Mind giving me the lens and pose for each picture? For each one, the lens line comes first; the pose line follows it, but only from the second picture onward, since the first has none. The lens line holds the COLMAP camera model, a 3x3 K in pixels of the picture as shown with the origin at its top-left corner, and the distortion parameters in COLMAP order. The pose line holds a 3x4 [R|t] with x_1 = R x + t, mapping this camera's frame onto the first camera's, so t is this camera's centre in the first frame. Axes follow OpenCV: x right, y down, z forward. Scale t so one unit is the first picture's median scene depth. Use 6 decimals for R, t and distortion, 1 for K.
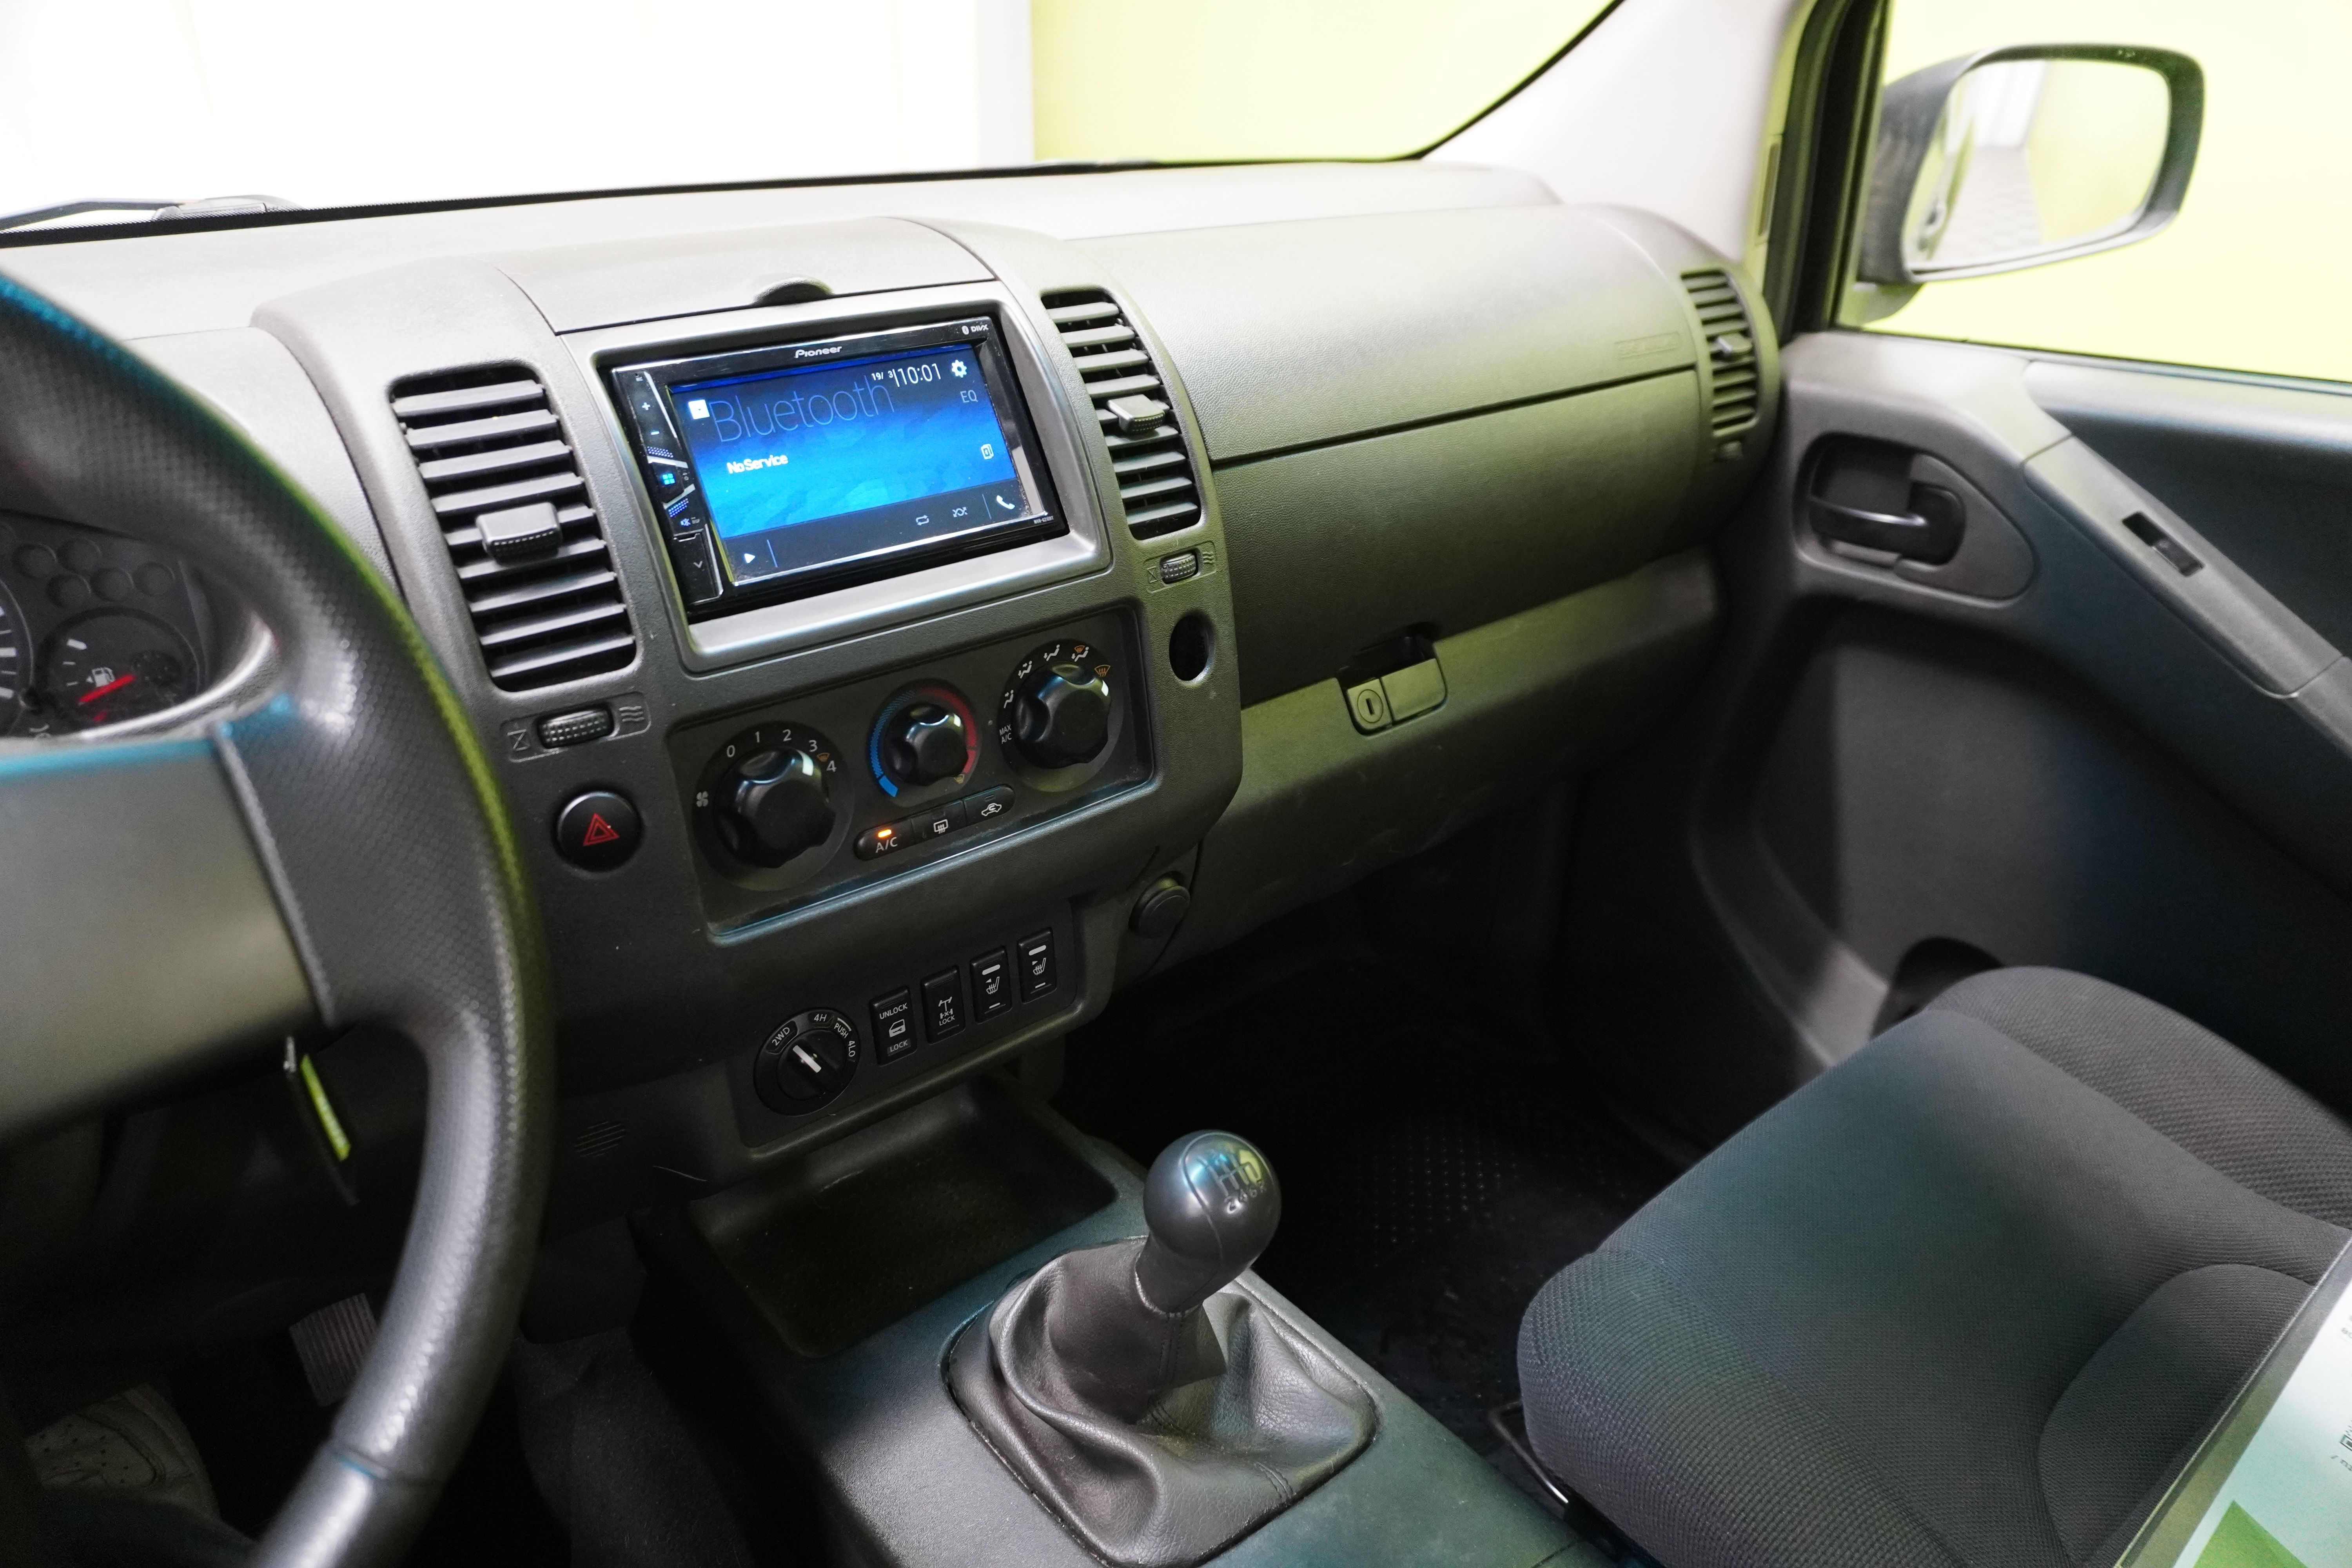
lens RADIAL K [[1632.9, 0, 1176.0], [0, 1632.9, 784.0], [0, 0, 1]] dist [0.002708, 0.002150]
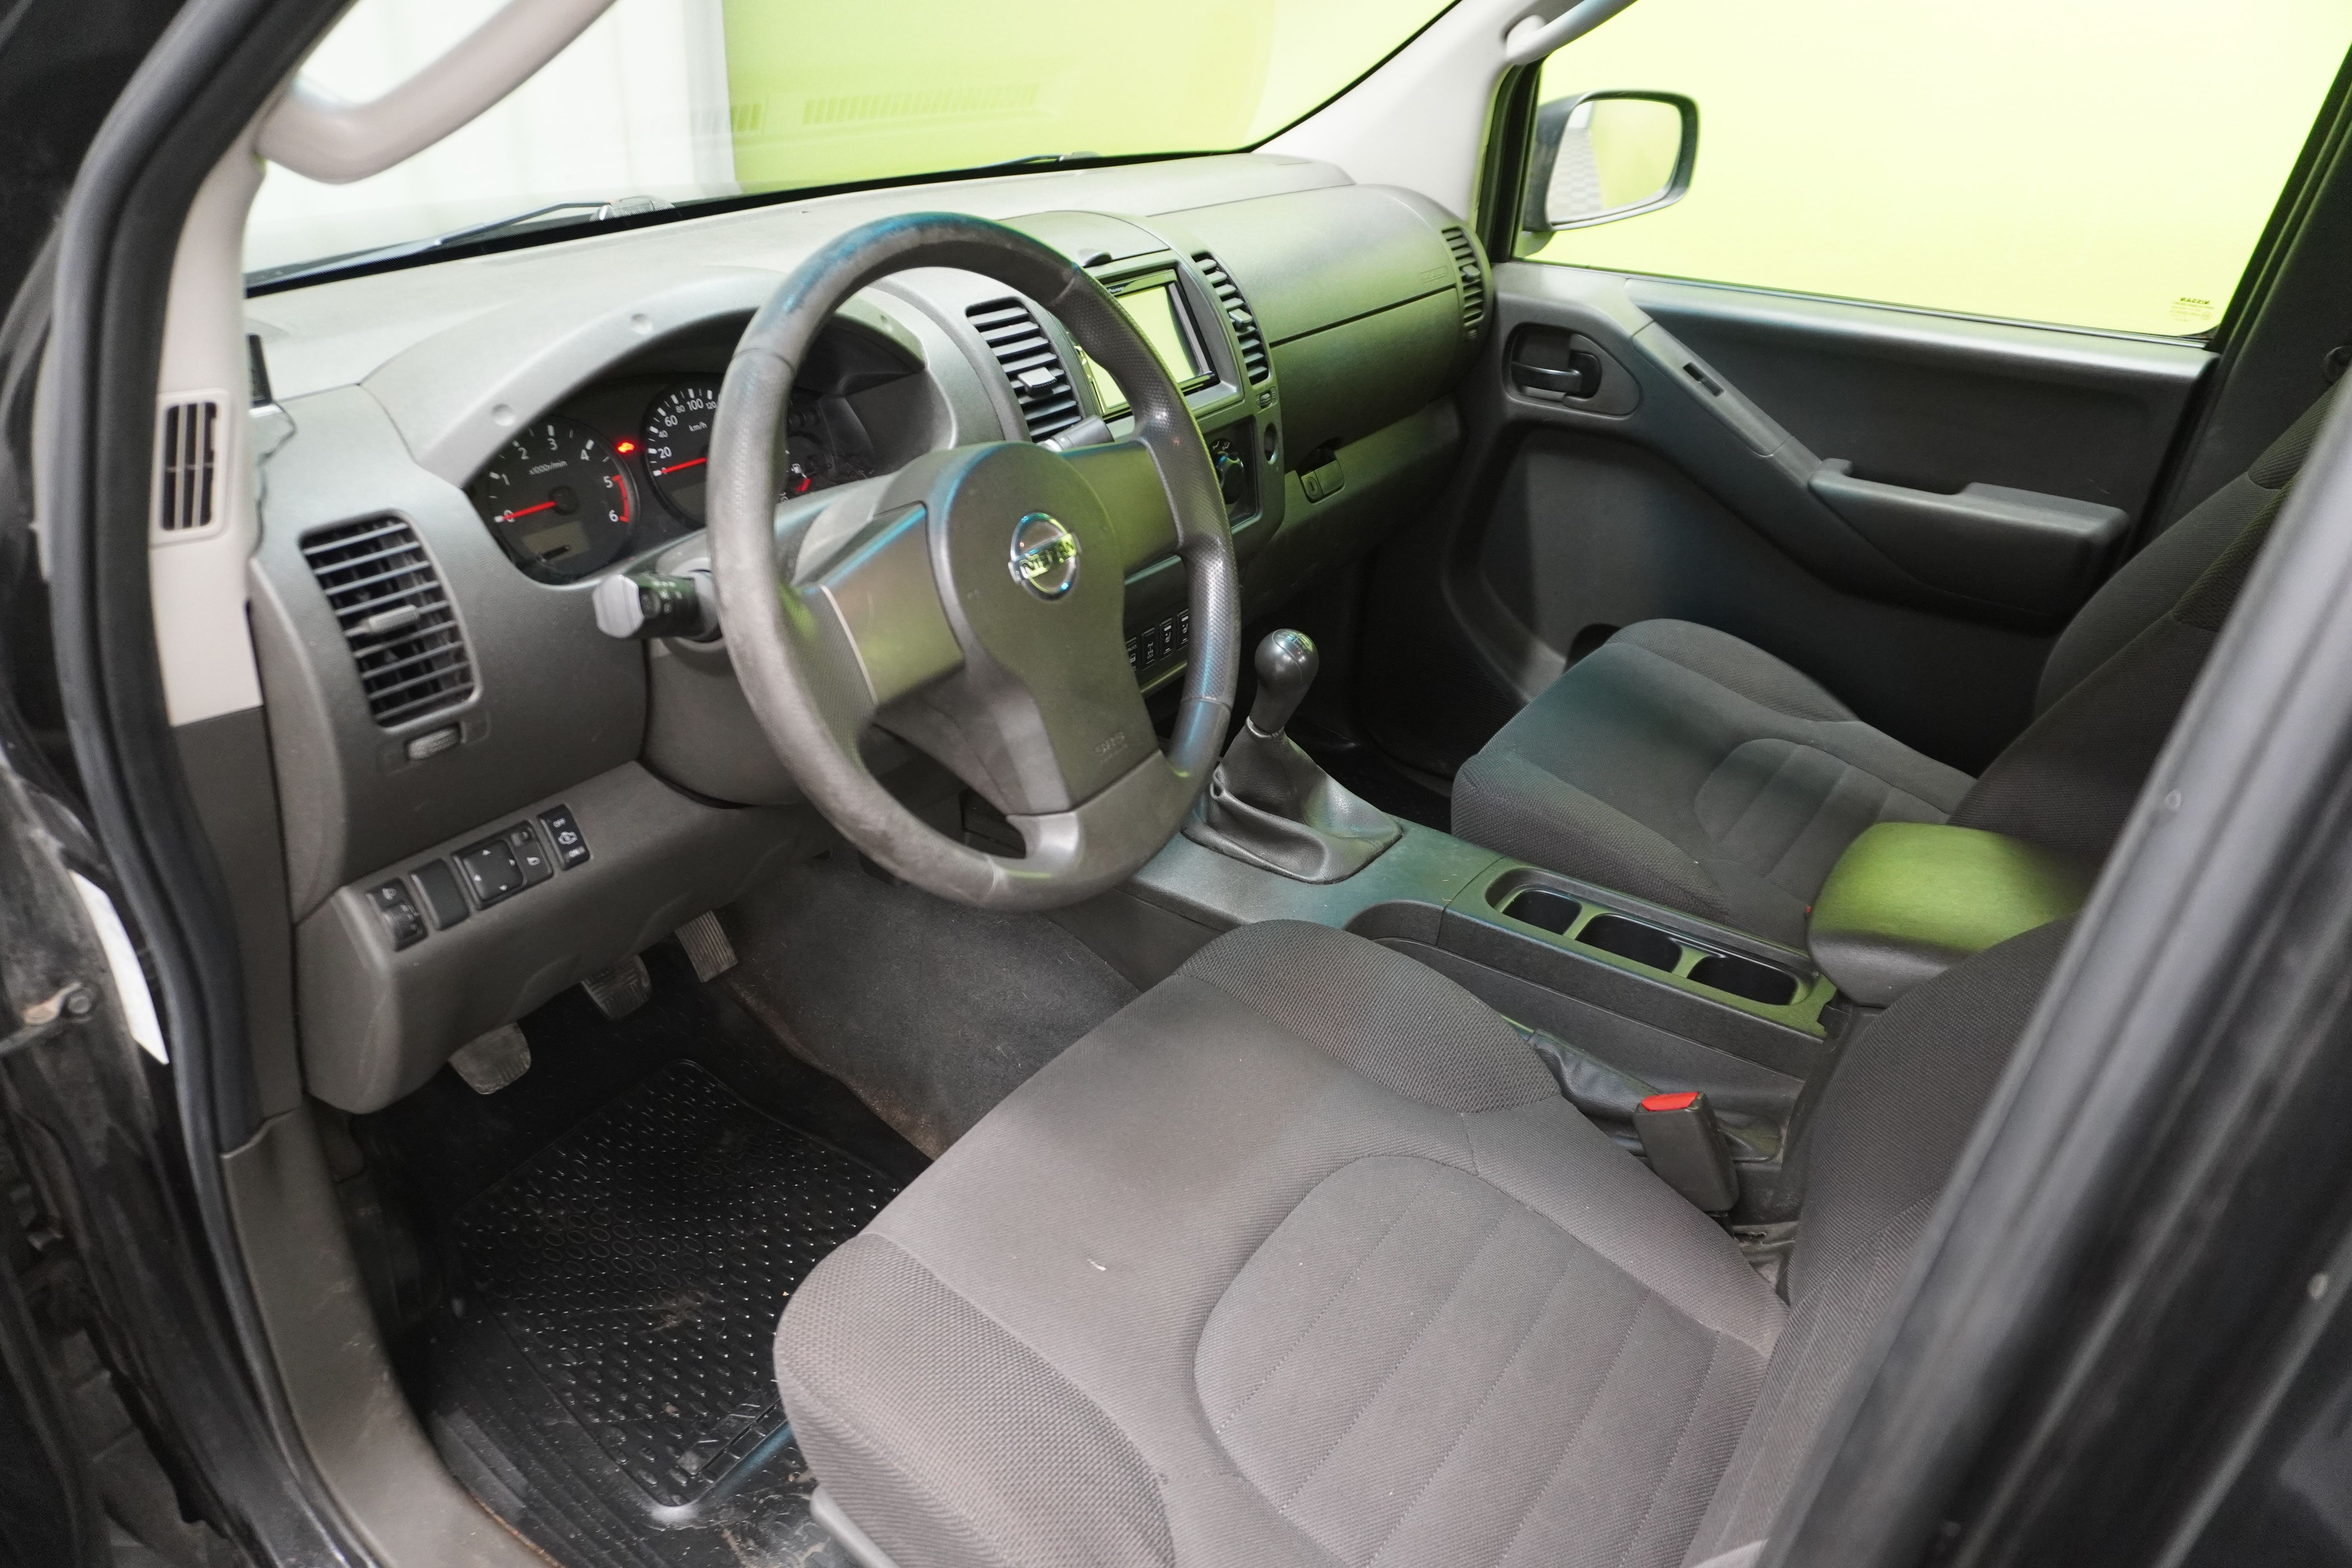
lens RADIAL K [[1696.3, 0, 1176.0], [0, 1696.3, 784.0], [0, 0, 1]] dist [-0.003691, -0.001055]
pose [[0.959168, -0.096050, 0.266028, -0.480430], [0.084613, 0.994941, 0.054155, 0.142110], [-0.269884, -0.029434, 0.962443, -0.640141]]
